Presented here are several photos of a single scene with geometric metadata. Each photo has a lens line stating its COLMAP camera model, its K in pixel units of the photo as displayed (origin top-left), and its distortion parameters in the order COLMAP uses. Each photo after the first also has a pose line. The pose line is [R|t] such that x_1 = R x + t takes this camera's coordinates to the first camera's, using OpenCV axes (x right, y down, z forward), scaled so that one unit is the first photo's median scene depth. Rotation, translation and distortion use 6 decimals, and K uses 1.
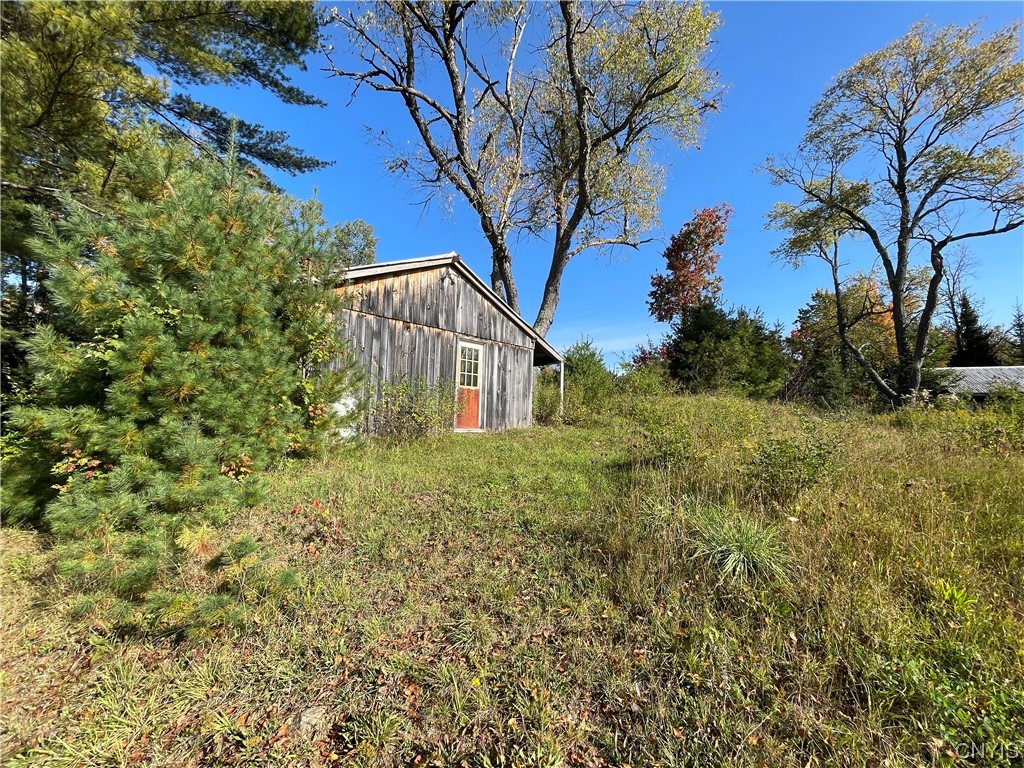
lens RADIAL K [[410.3, 0, 512.7], [0, 410.3, 387.8], [0, 0, 1]] dist [-0.000545, 0.000940]
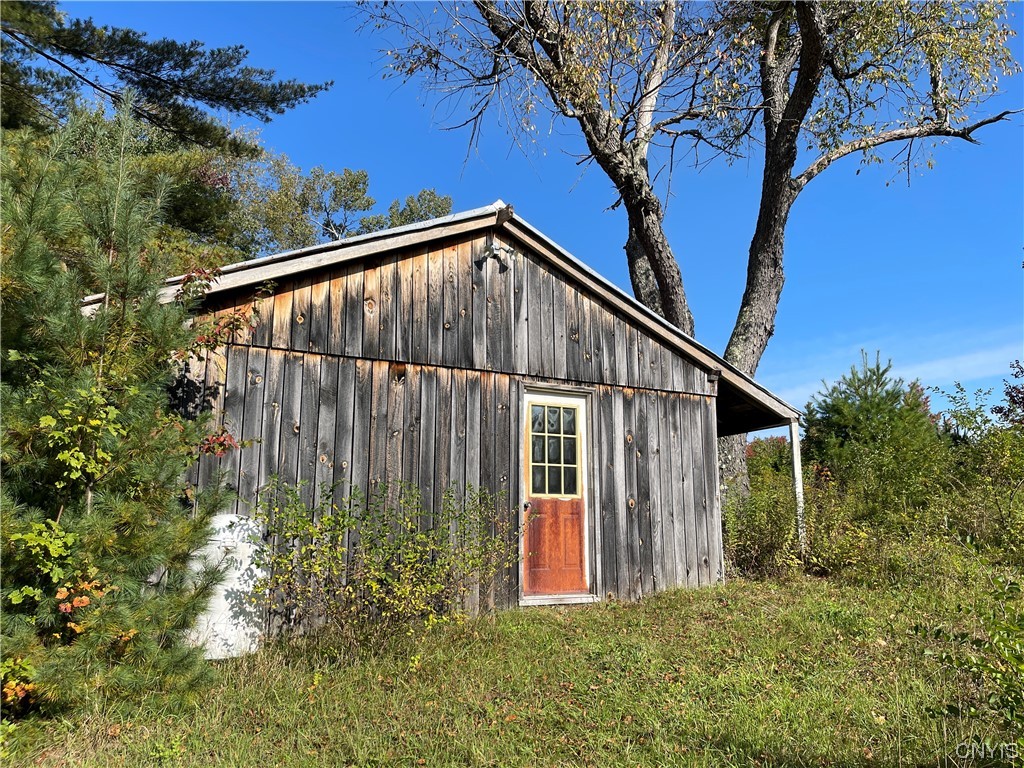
lens RADIAL K [[766.8, 0, 523.2], [0, 766.8, 392.0], [0, 0, 1]] dist [0.078616, -0.108135]
pose [[0.956547, -0.082031, -0.279800, 0.099418], [0.051691, 0.992117, -0.114154, -0.020231], [0.286959, 0.094730, 0.953247, 0.200473]]
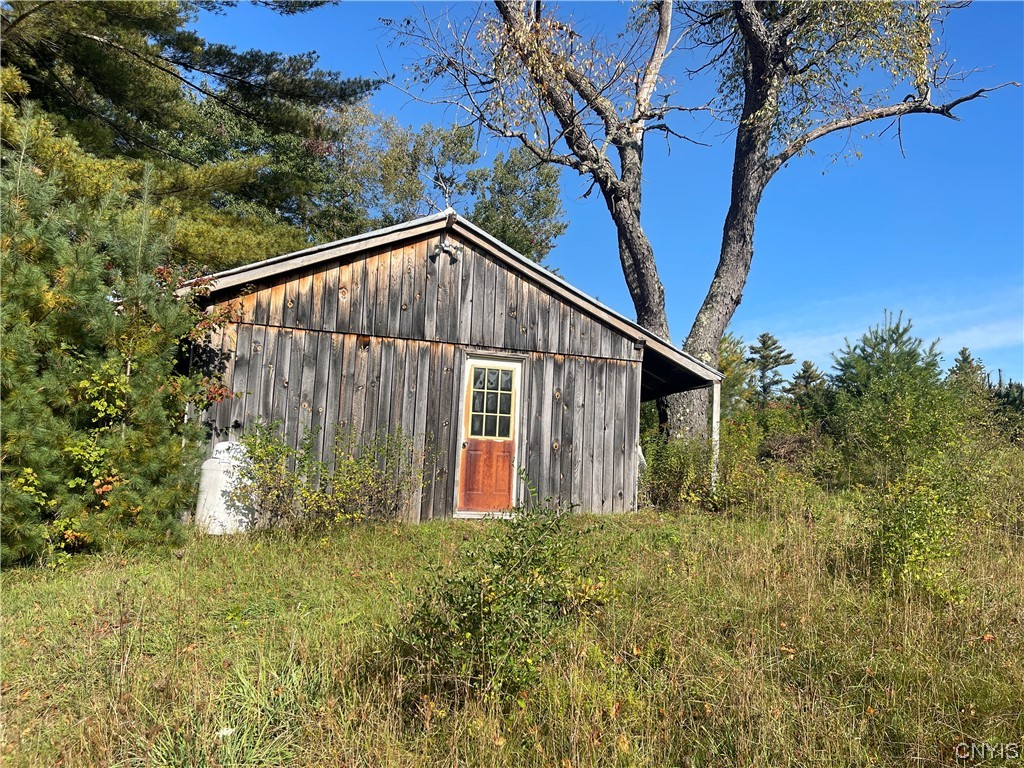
lens RADIAL K [[766.8, 0, 523.2], [0, 766.8, 392.0], [0, 0, 1]] dist [0.078616, -0.108135]
pose [[0.890314, -0.032721, -0.454169, 0.422845], [0.016236, 0.999062, -0.040151, -0.022213], [0.455057, 0.028373, 0.890010, 0.071760]]
